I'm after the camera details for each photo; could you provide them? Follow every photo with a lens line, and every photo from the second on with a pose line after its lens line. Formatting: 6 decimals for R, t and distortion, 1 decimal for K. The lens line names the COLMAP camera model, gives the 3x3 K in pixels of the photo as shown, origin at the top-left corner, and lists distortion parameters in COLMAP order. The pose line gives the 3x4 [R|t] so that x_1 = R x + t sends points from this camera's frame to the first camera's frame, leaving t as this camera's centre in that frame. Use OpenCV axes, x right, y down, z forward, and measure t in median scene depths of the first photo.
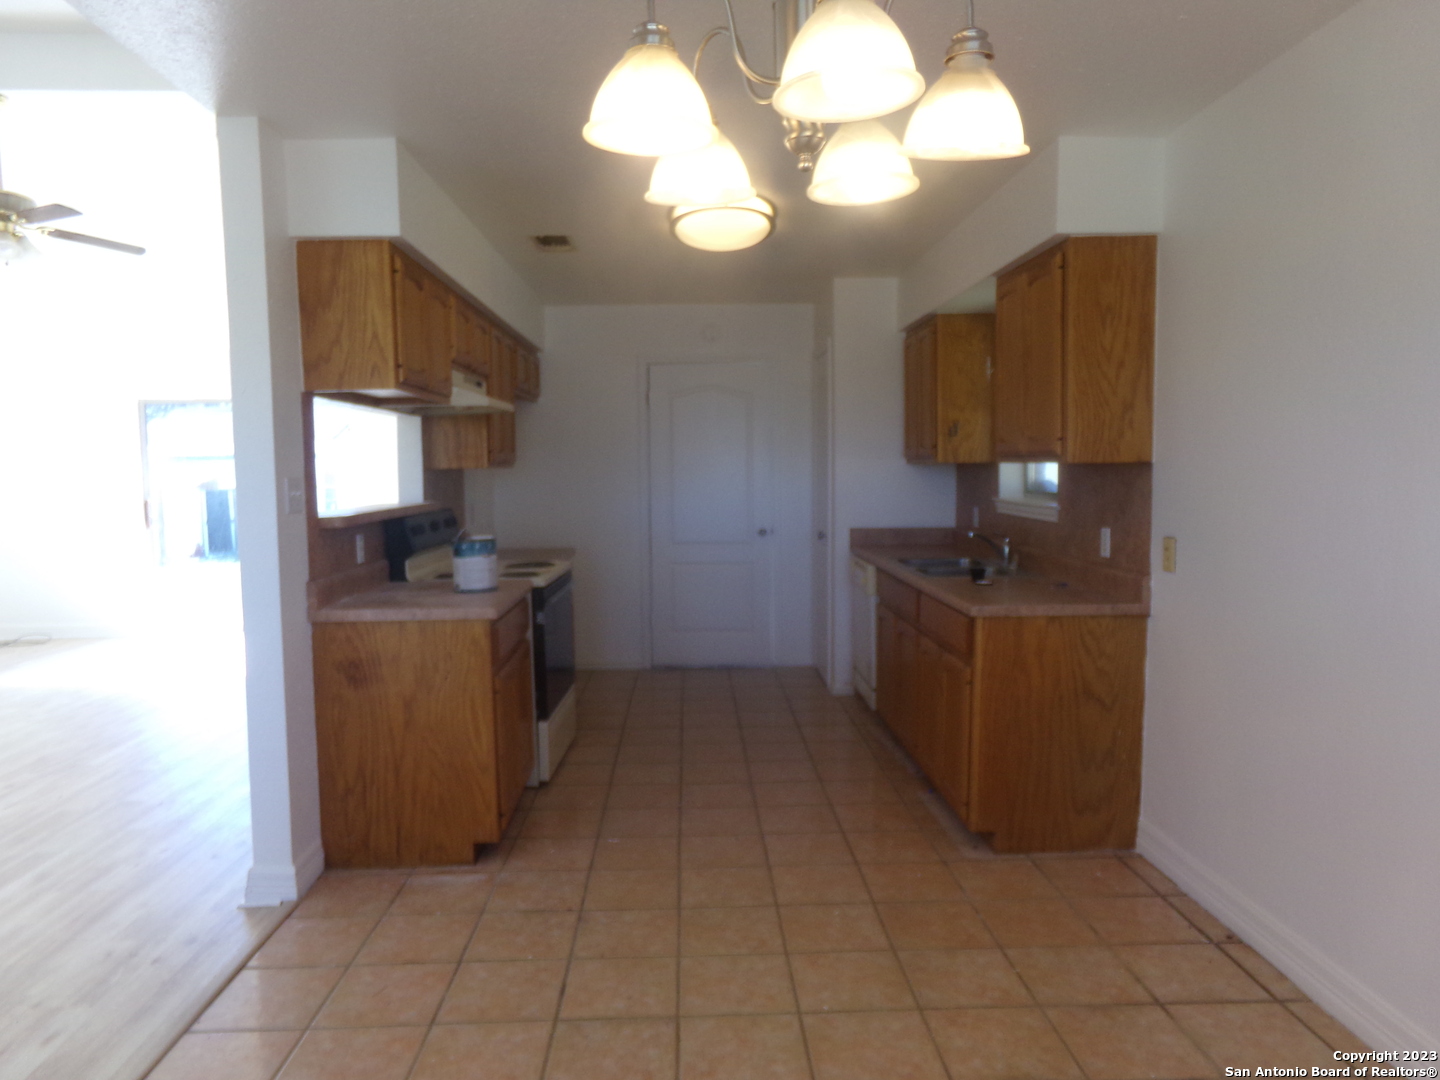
lens RADIAL K [[982.4, 0, 714.6], [0, 982.4, 550.2], [0, 0, 1]] dist [-0.068449, 0.102239]
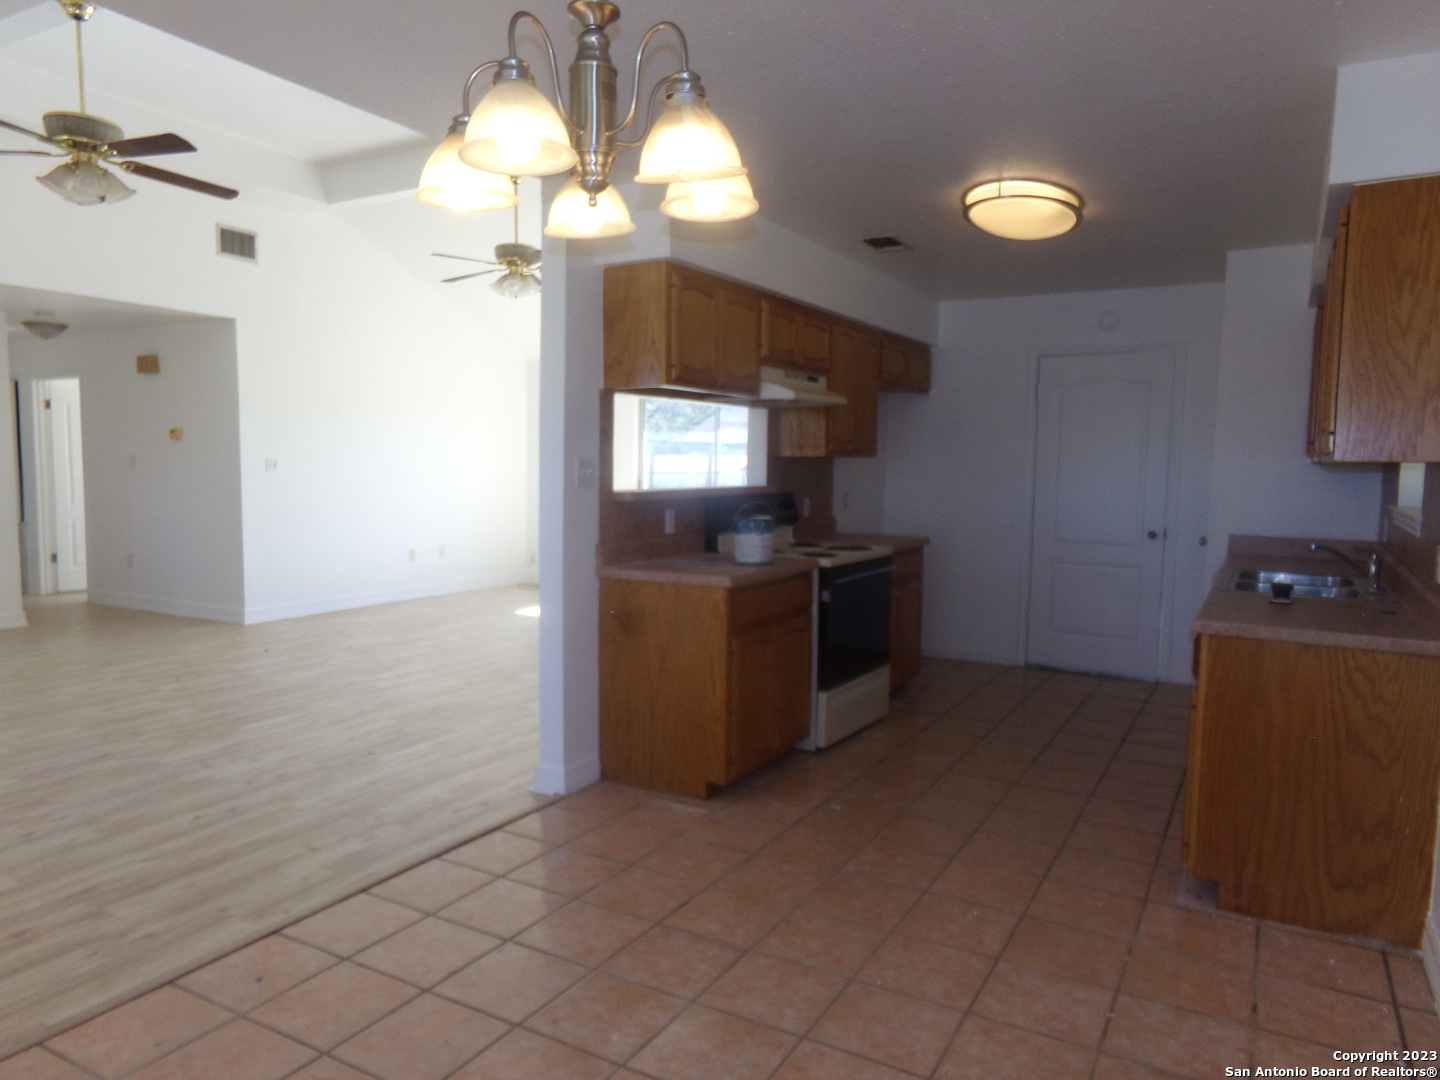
lens RADIAL K [[986.7, 0, 710.7], [0, 986.7, 547.8], [0, 0, 1]] dist [-0.072115, 0.099687]
pose [[0.849914, 0.068560, -0.522442, 0.337013], [-0.065796, 0.997548, 0.023871, -0.001581], [0.522797, 0.014086, 0.852341, 0.013840]]
